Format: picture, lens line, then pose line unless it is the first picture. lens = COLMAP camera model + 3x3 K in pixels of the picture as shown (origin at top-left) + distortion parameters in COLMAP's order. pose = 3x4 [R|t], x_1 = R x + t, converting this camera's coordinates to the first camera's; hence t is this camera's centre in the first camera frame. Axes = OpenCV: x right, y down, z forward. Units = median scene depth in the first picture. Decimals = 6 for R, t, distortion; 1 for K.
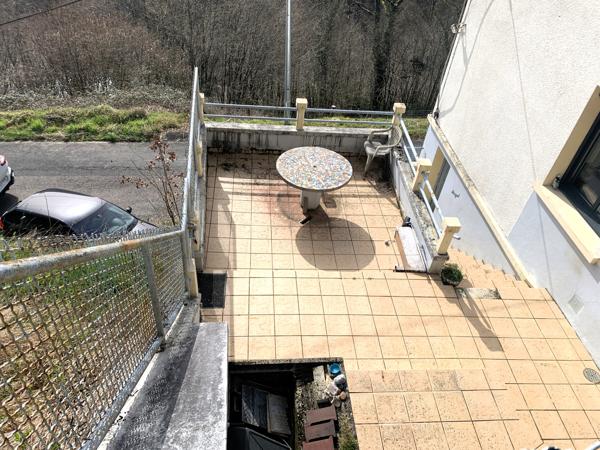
lens RADIAL K [[455.0, 0, 300.7], [0, 455.0, 228.1], [0, 0, 1]] dist [0.034706, -0.030941]
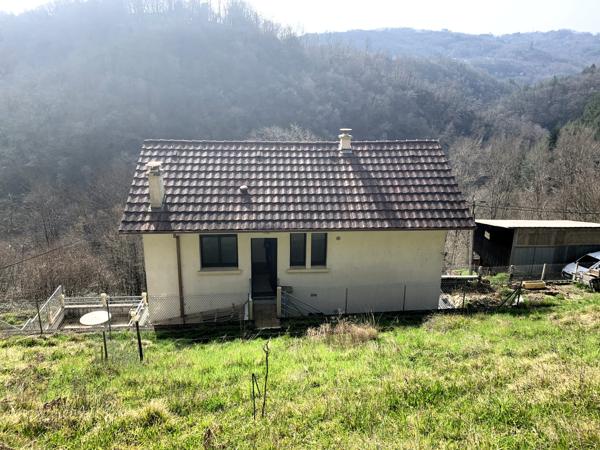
lens RADIAL K [[477.4, 0, 300.0], [0, 477.4, 222.0], [0, 0, 1]] dist [0.028968, -0.031218]
pose [[0.997223, -0.072923, -0.015091, 0.529335], [0.059884, 0.905736, -0.419590, 0.246082], [0.044266, 0.417521, 0.907588, -0.703391]]
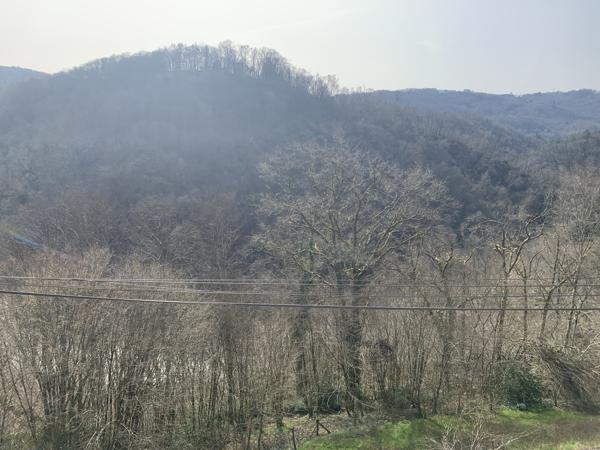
lens RADIAL K [[455.0, 0, 290.6], [0, 455.0, 226.6], [0, 0, 1]] dist [0.034706, -0.030941]
pose [[0.994569, -0.057877, -0.086507, 0.411894], [0.006271, 0.862949, -0.505252, -0.365554], [0.103894, 0.501966, 0.858625, 0.472912]]
